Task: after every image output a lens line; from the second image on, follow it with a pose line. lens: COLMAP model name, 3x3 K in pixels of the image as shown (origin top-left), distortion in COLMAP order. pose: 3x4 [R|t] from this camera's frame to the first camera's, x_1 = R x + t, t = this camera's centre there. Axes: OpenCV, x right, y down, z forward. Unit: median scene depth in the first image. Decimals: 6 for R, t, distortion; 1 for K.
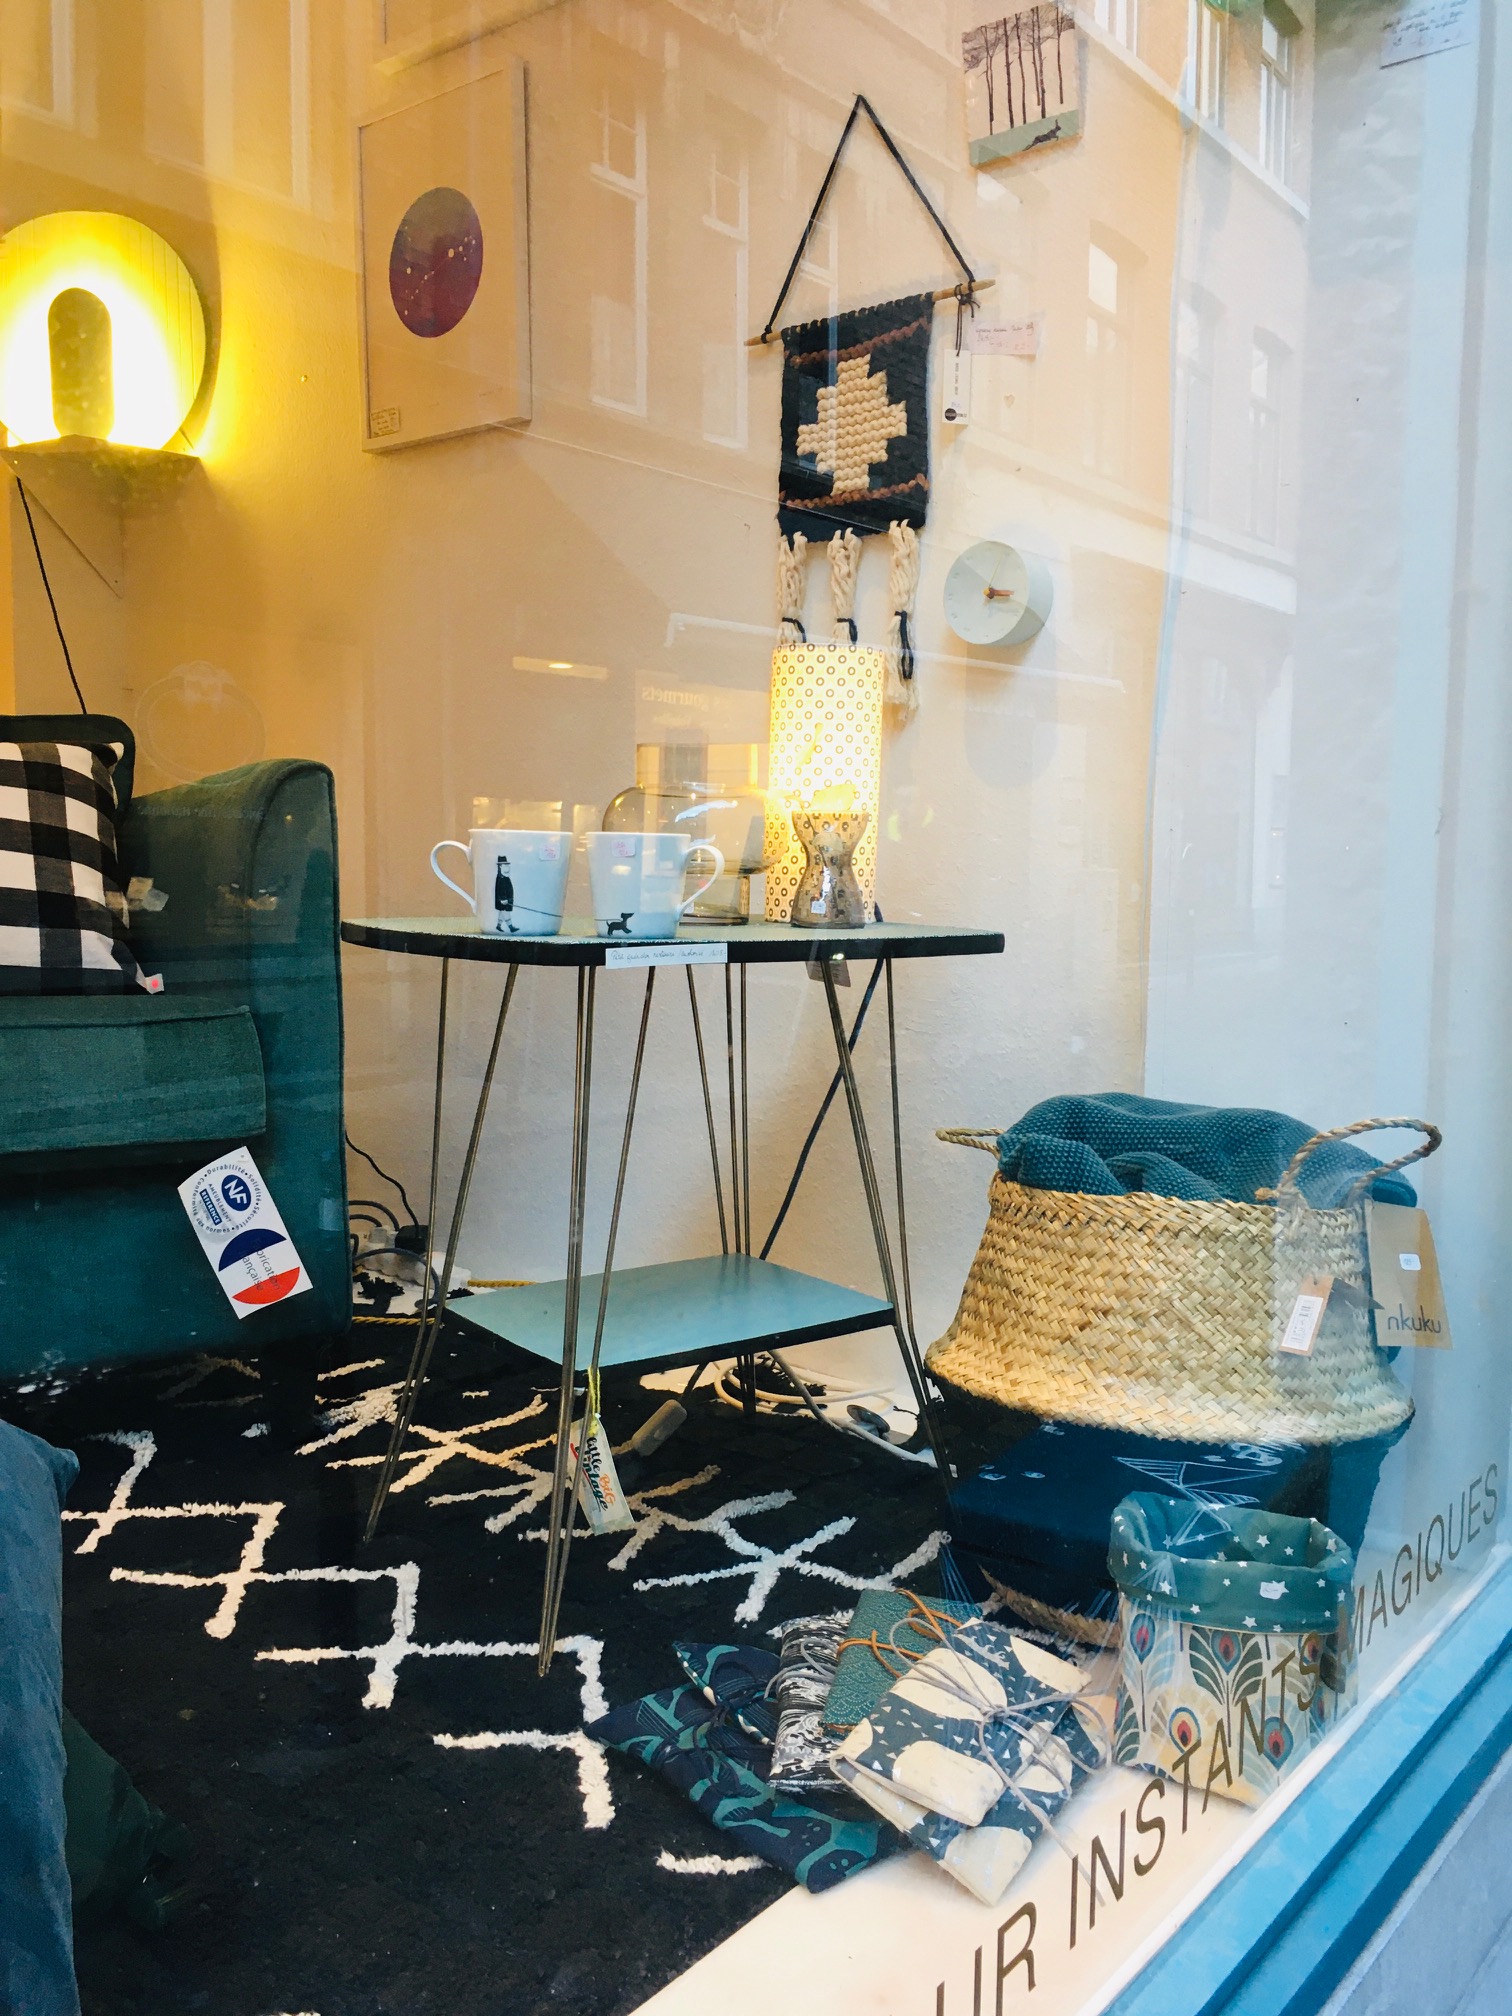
lens RADIAL K [[1685.0, 0, 747.5], [0, 1685.0, 1022.2], [0, 0, 1]] dist [0.061235, -0.087853]
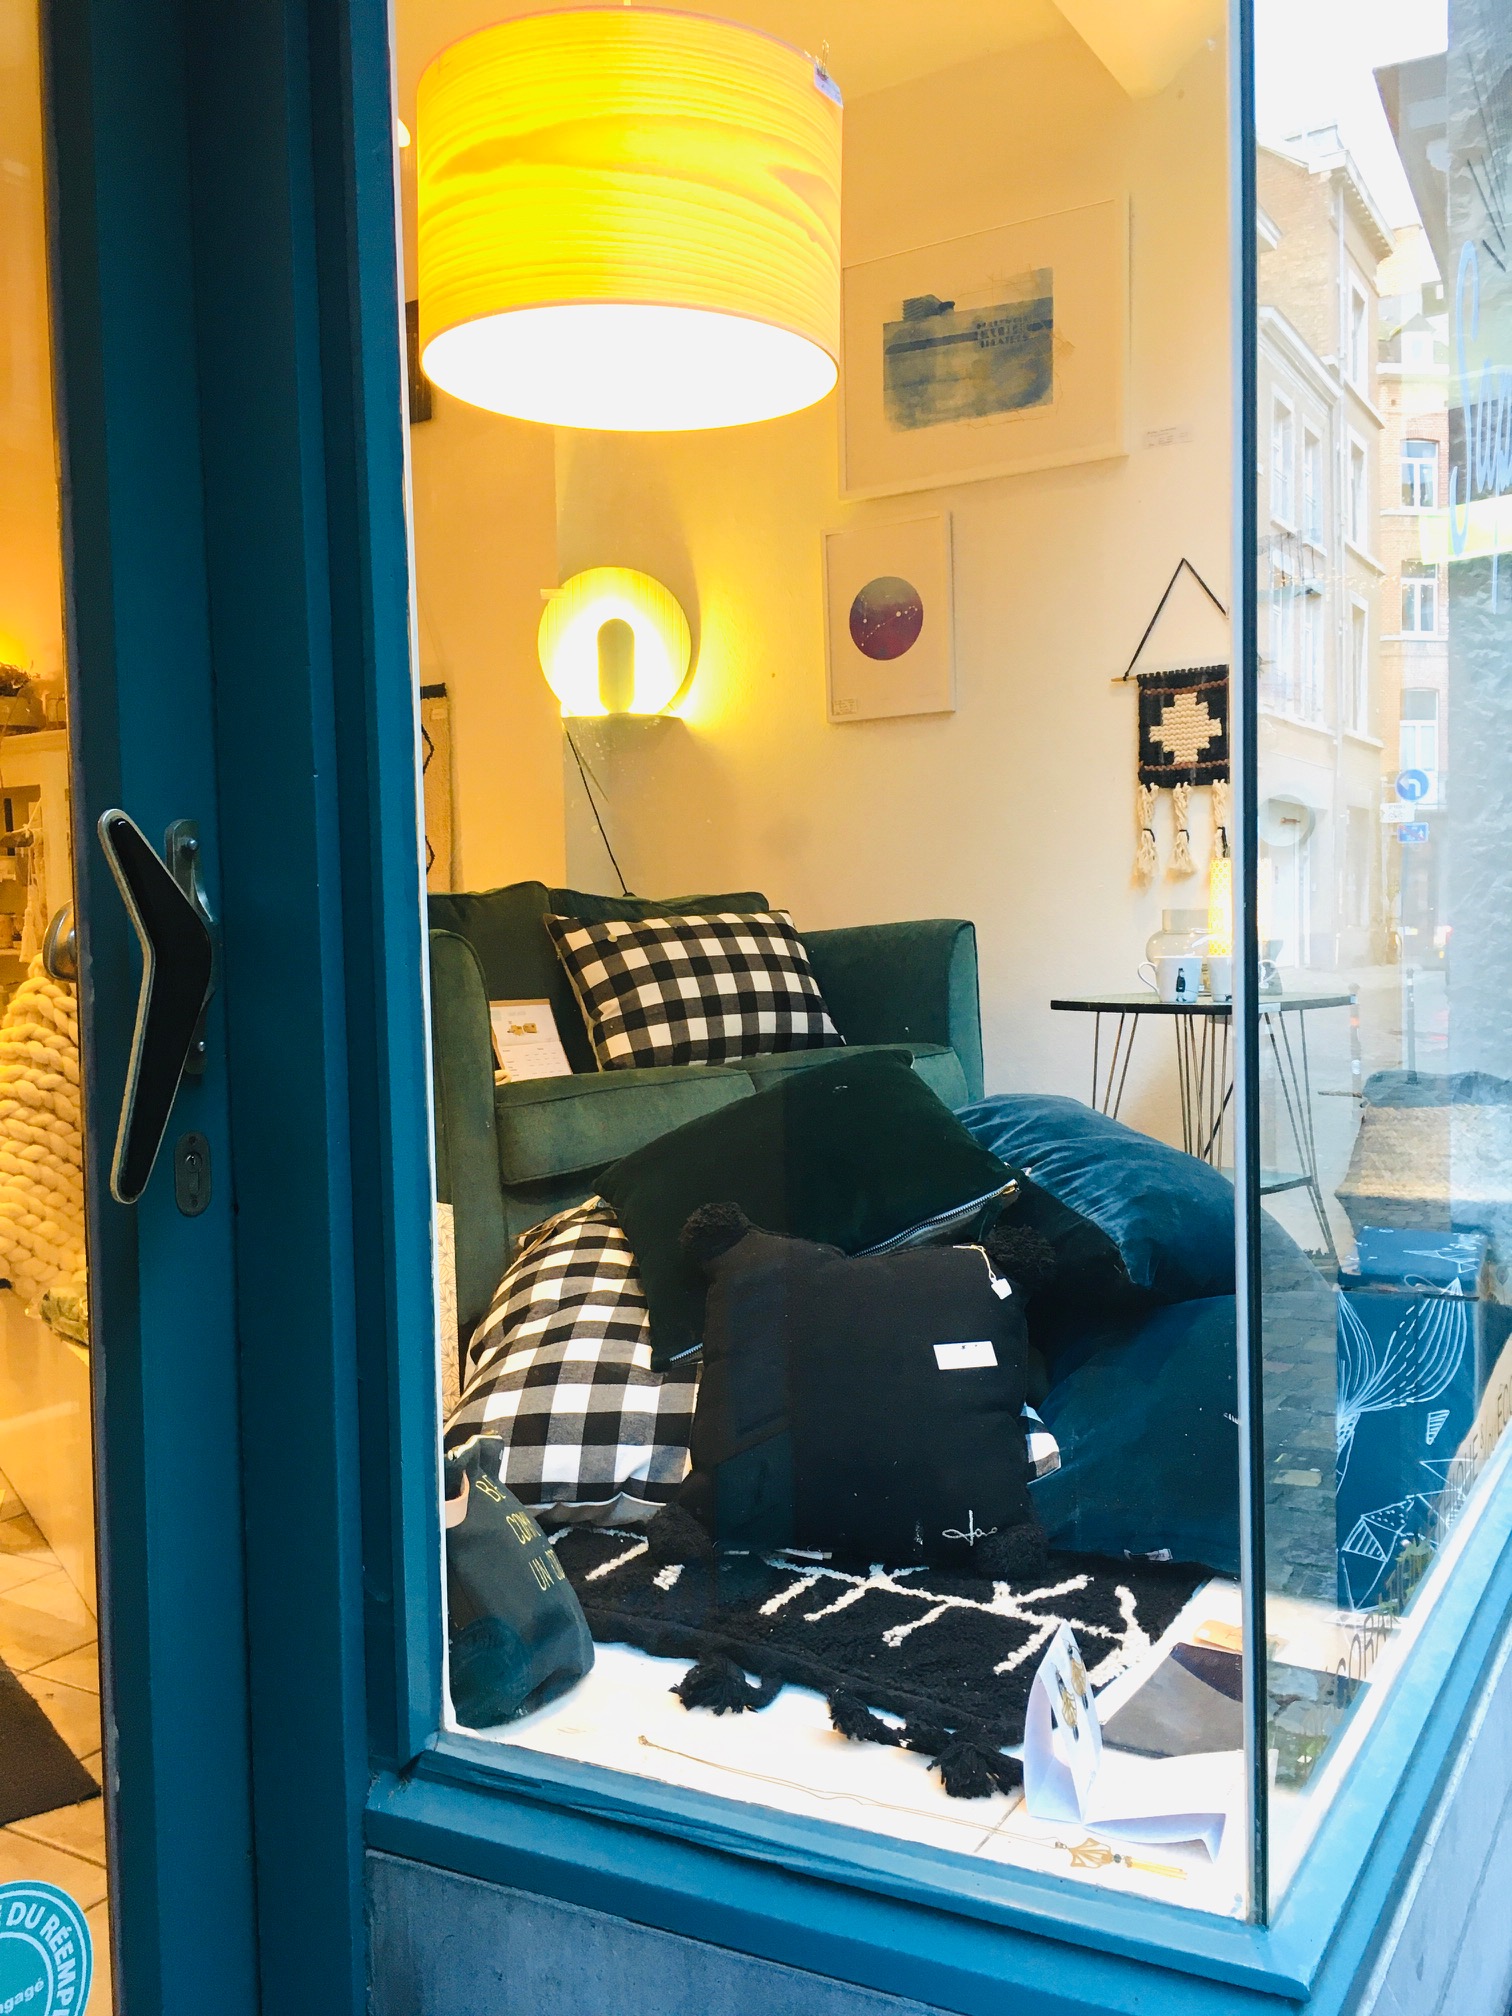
lens RADIAL K [[1707.0, 0, 722.2], [0, 1707.0, 1008.6], [0, 0, 1]] dist [0.076169, -0.080986]
pose [[0.993109, -0.039377, 0.110382, -0.732297], [0.045346, 0.997612, -0.052099, 0.035028], [-0.108067, 0.056745, 0.992523, -0.886700]]
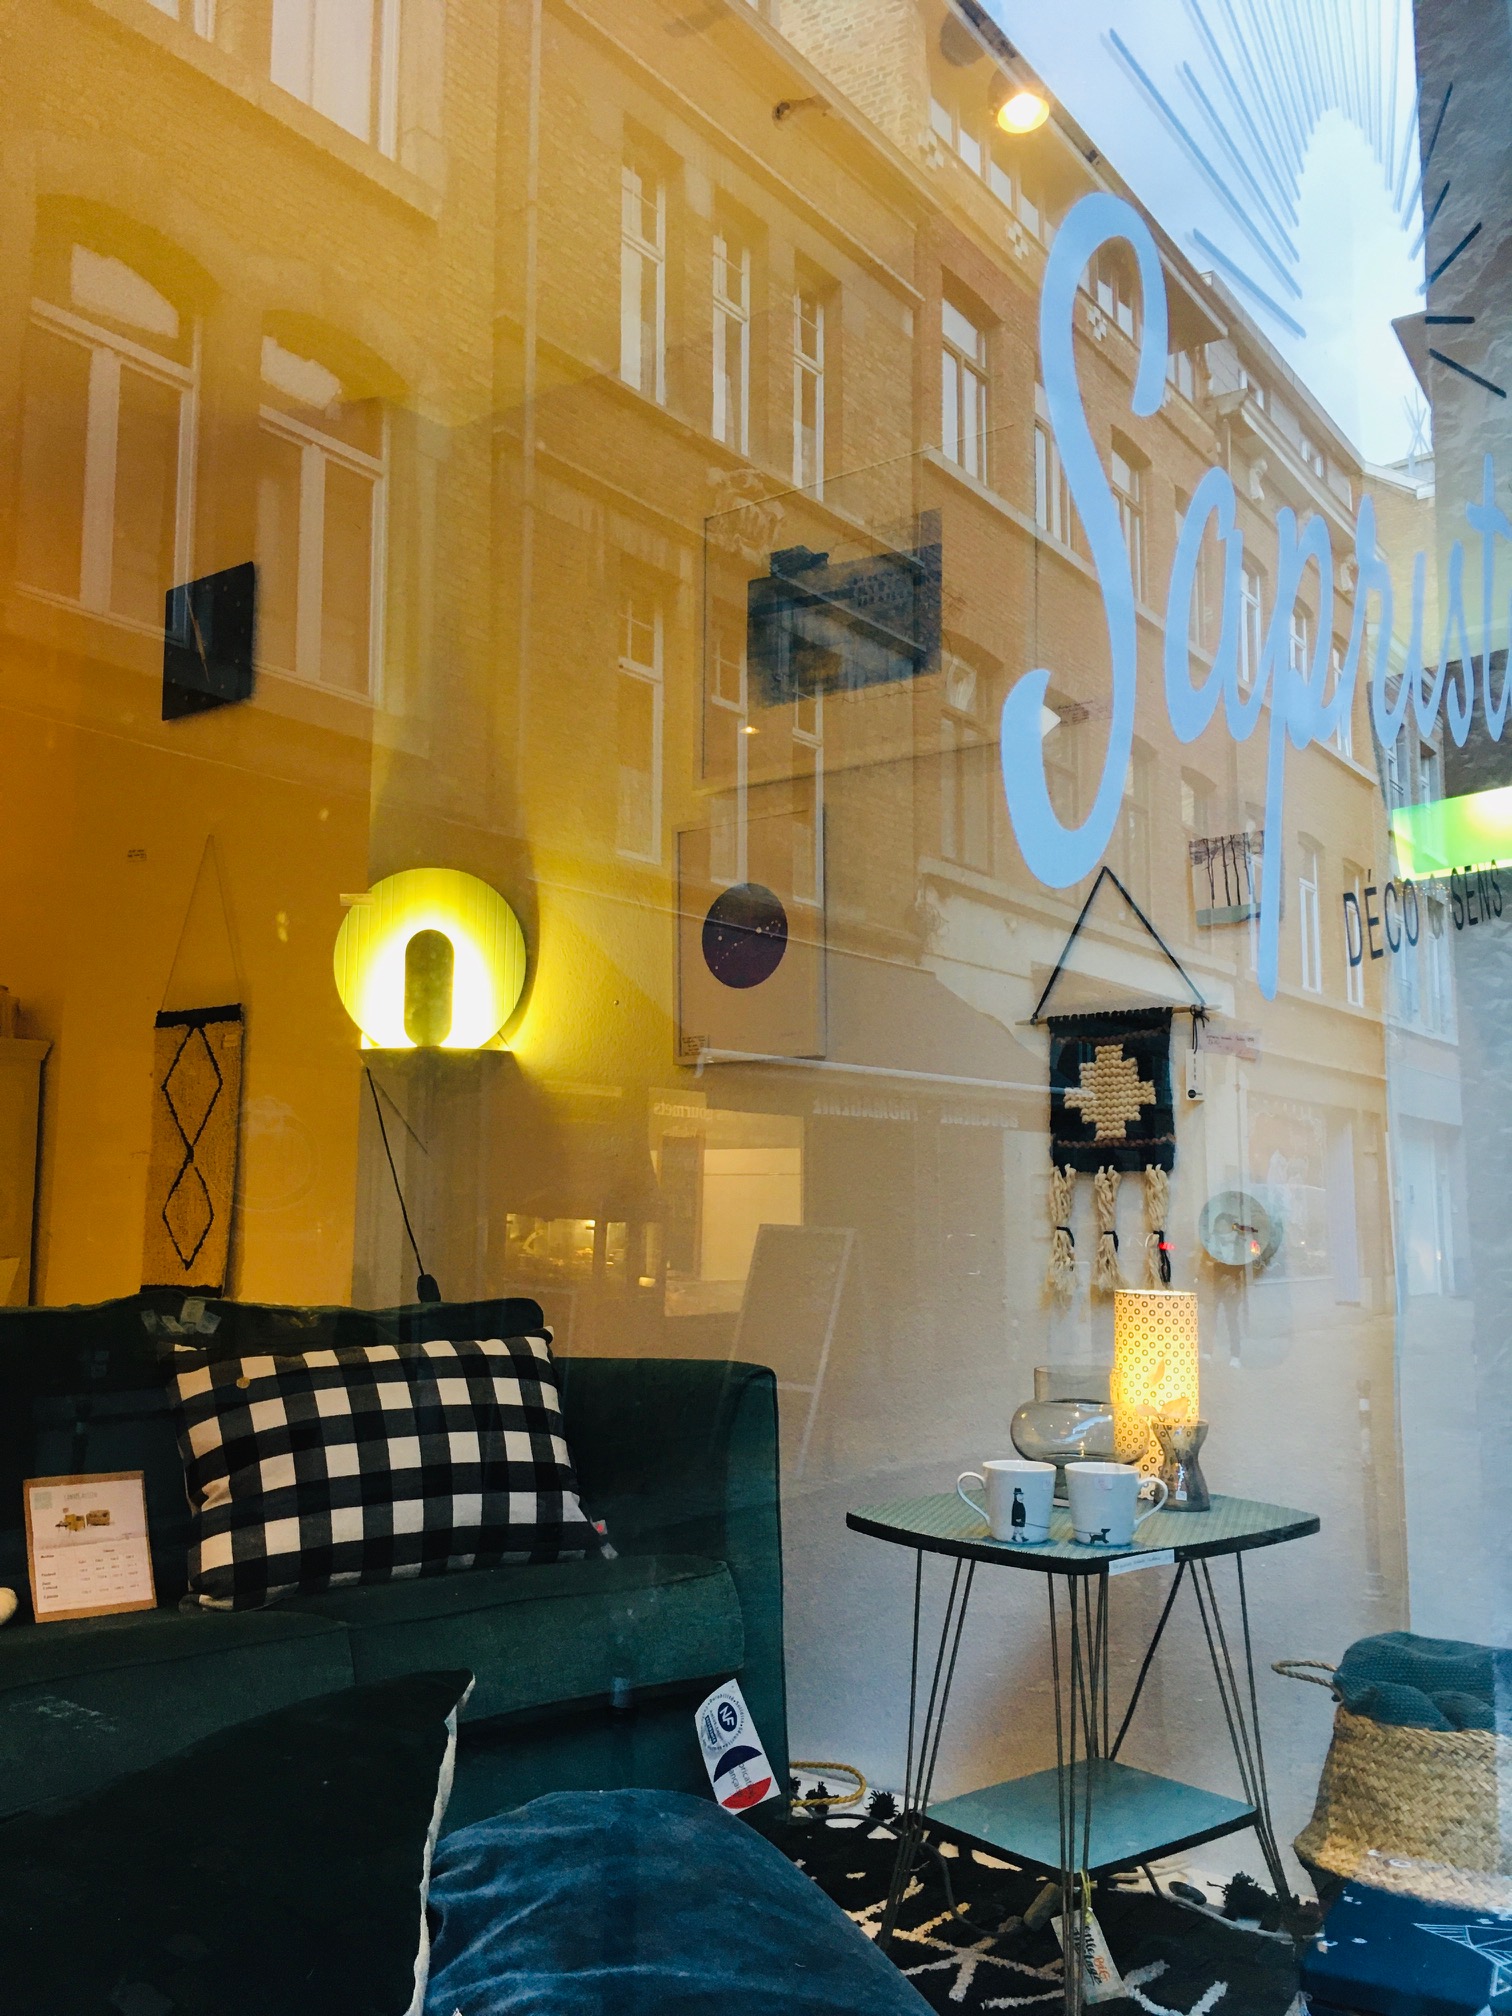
lens RADIAL K [[1685.0, 0, 747.5], [0, 1685.0, 1022.2], [0, 0, 1]] dist [0.061235, -0.087853]
pose [[0.999277, -0.003979, 0.037816, -0.308094], [0.012035, 0.976479, -0.215276, -0.128995], [-0.036070, 0.215575, 0.975821, -0.360183]]
